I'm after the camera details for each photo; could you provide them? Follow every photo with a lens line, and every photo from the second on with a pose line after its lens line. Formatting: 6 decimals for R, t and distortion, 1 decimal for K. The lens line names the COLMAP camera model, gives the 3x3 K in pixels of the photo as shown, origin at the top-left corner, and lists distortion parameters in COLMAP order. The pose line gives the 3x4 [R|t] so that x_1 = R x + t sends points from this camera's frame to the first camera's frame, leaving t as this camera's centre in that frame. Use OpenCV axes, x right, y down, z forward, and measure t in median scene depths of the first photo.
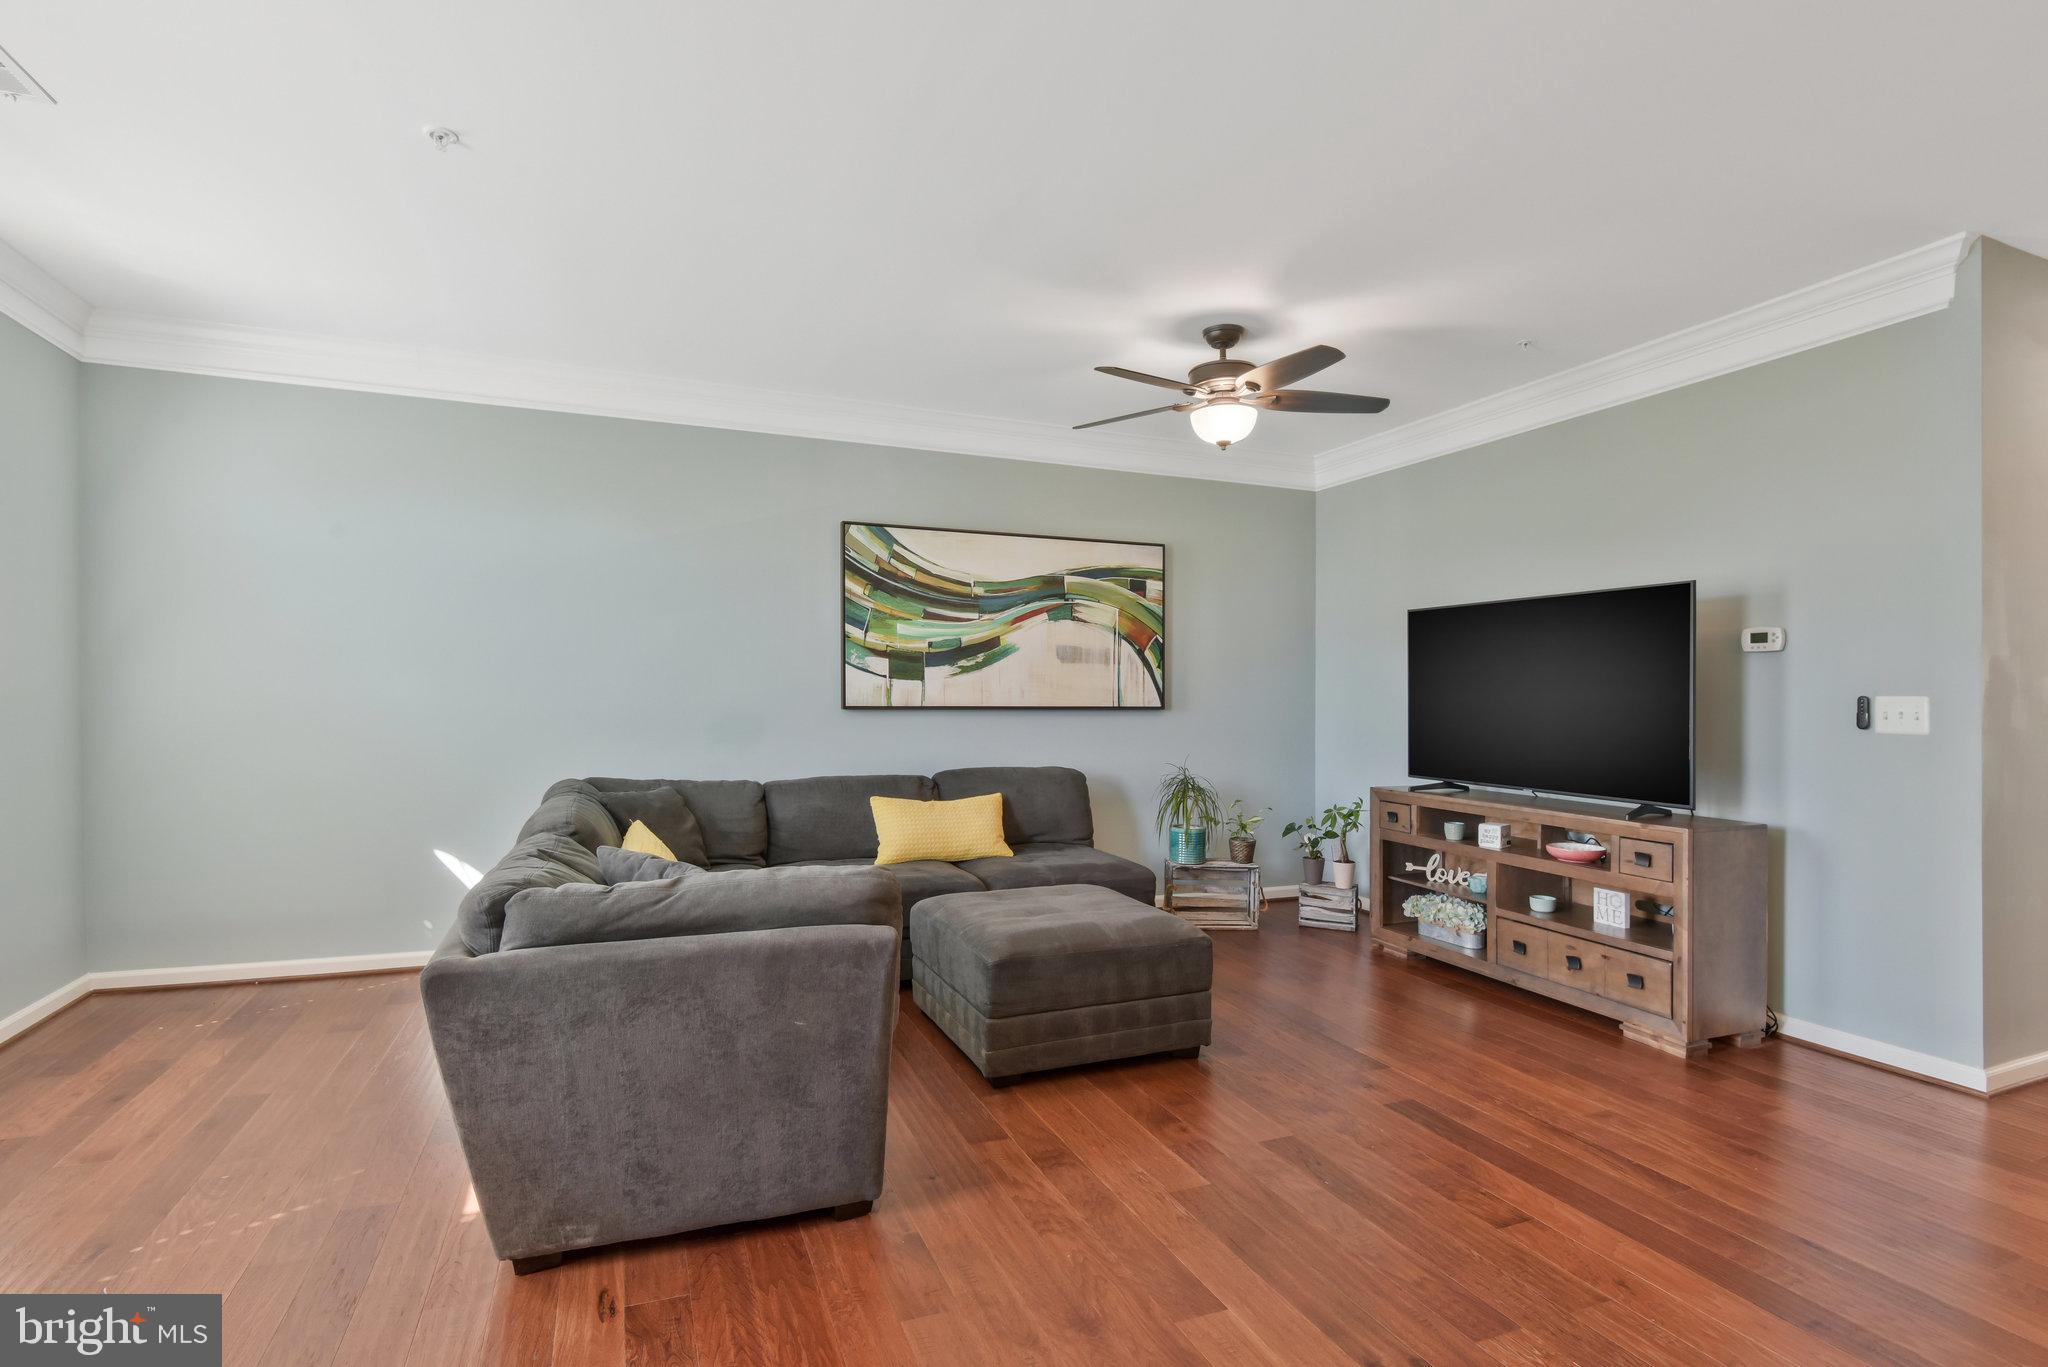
lens RADIAL K [[993.3, 0, 1021.2], [0, 993.3, 695.7], [0, 0, 1]] dist [-0.006308, -0.008220]
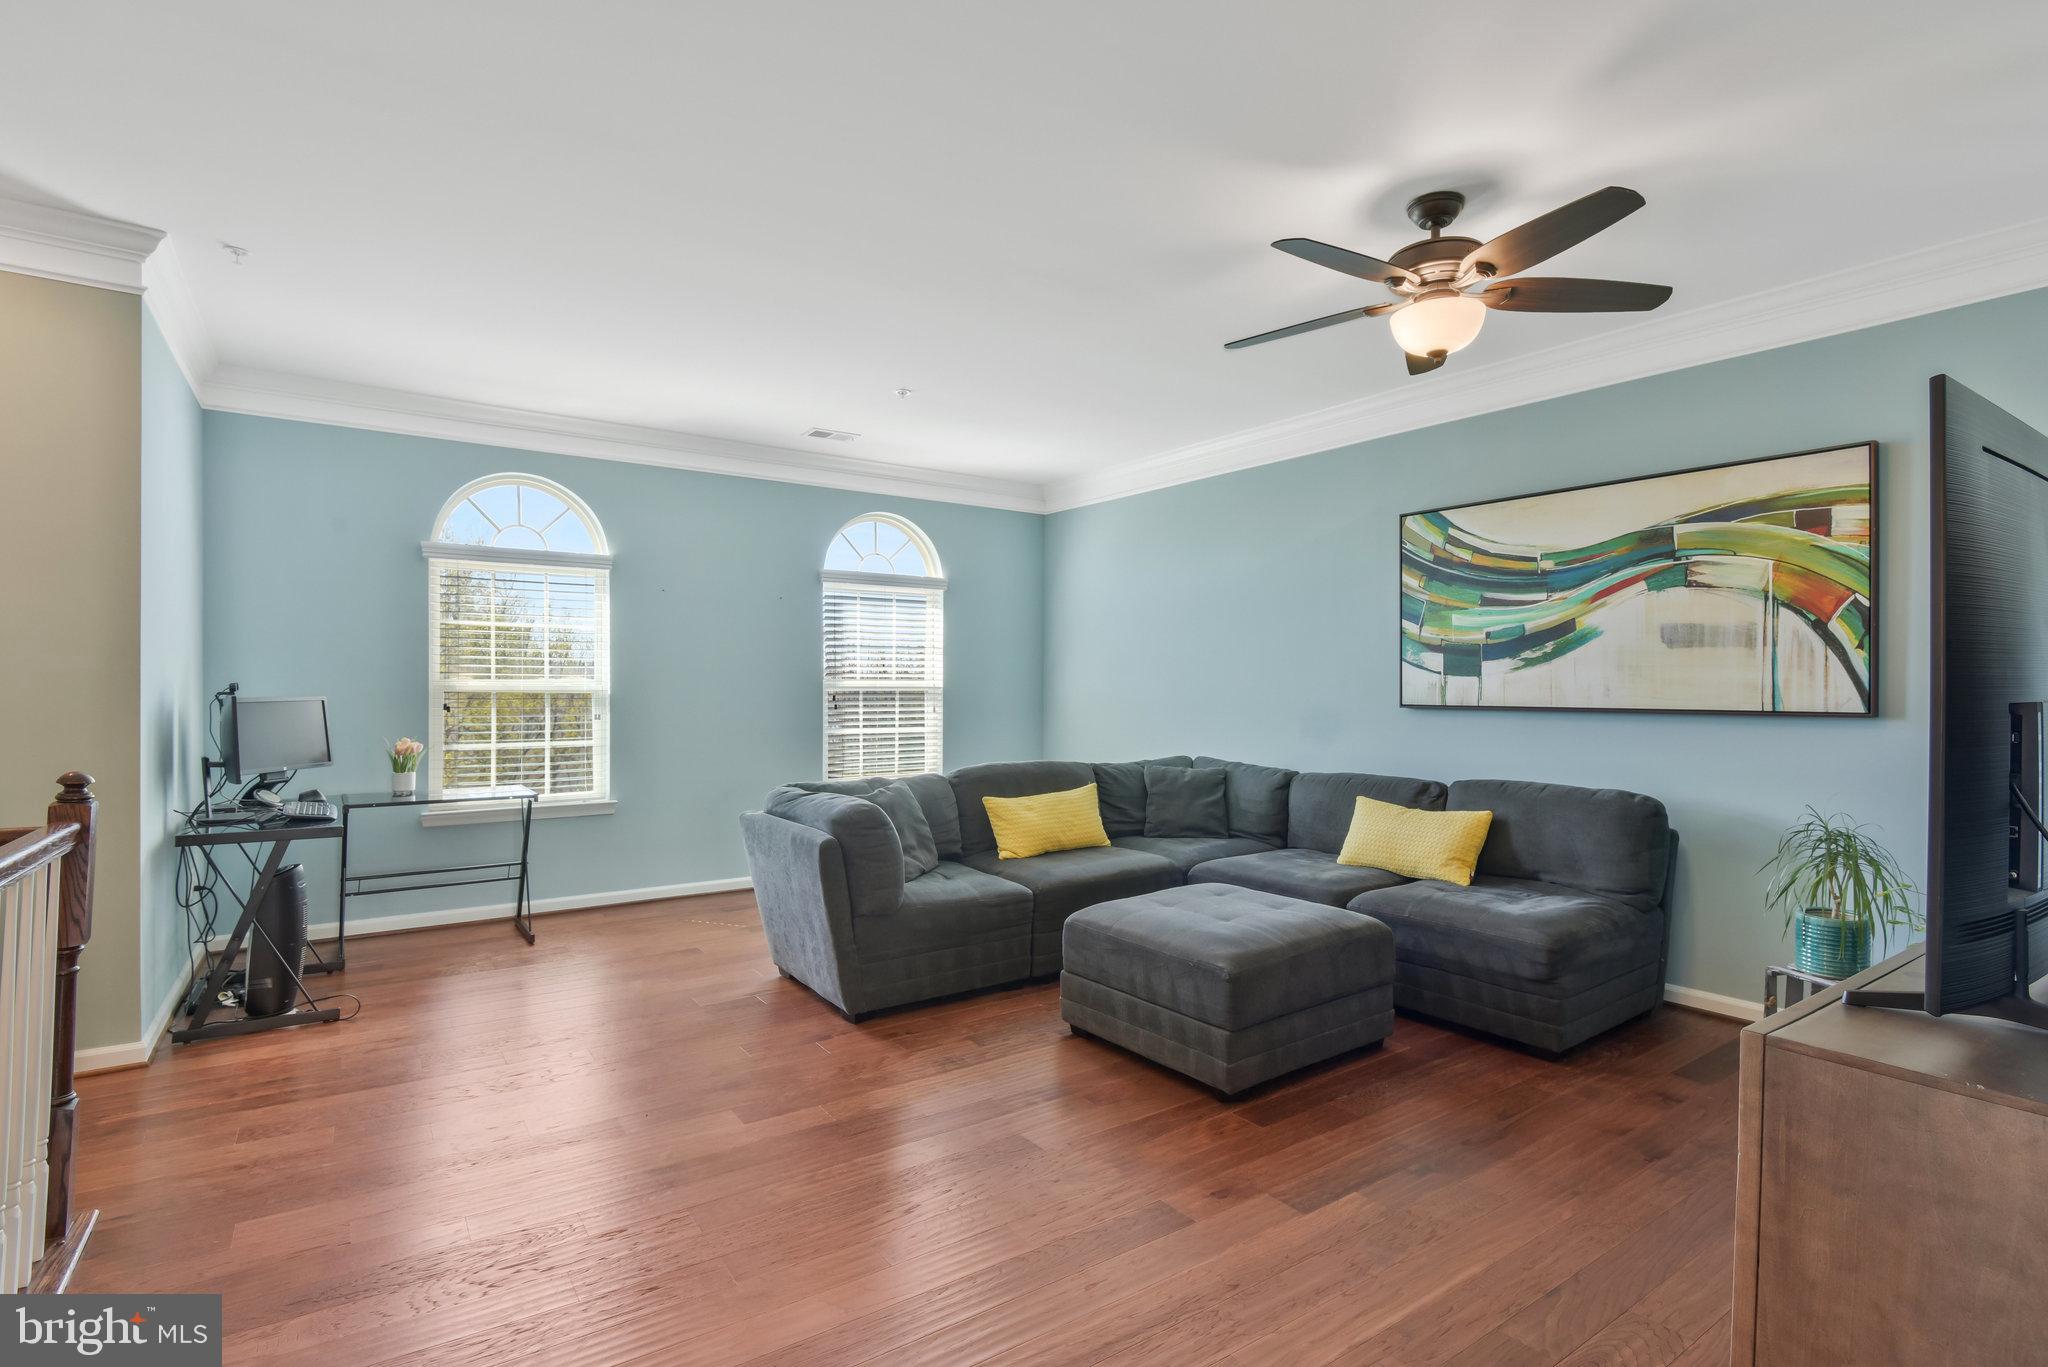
lens RADIAL K [[993.3, 0, 1030.6], [0, 993.3, 675.1], [0, 0, 1]] dist [-0.006308, -0.008220]
pose [[0.233656, -0.015277, -0.972199, 0.649579], [0.001042, 0.999880, -0.015461, -0.003306], [0.972319, 0.002600, 0.233644, 0.401637]]
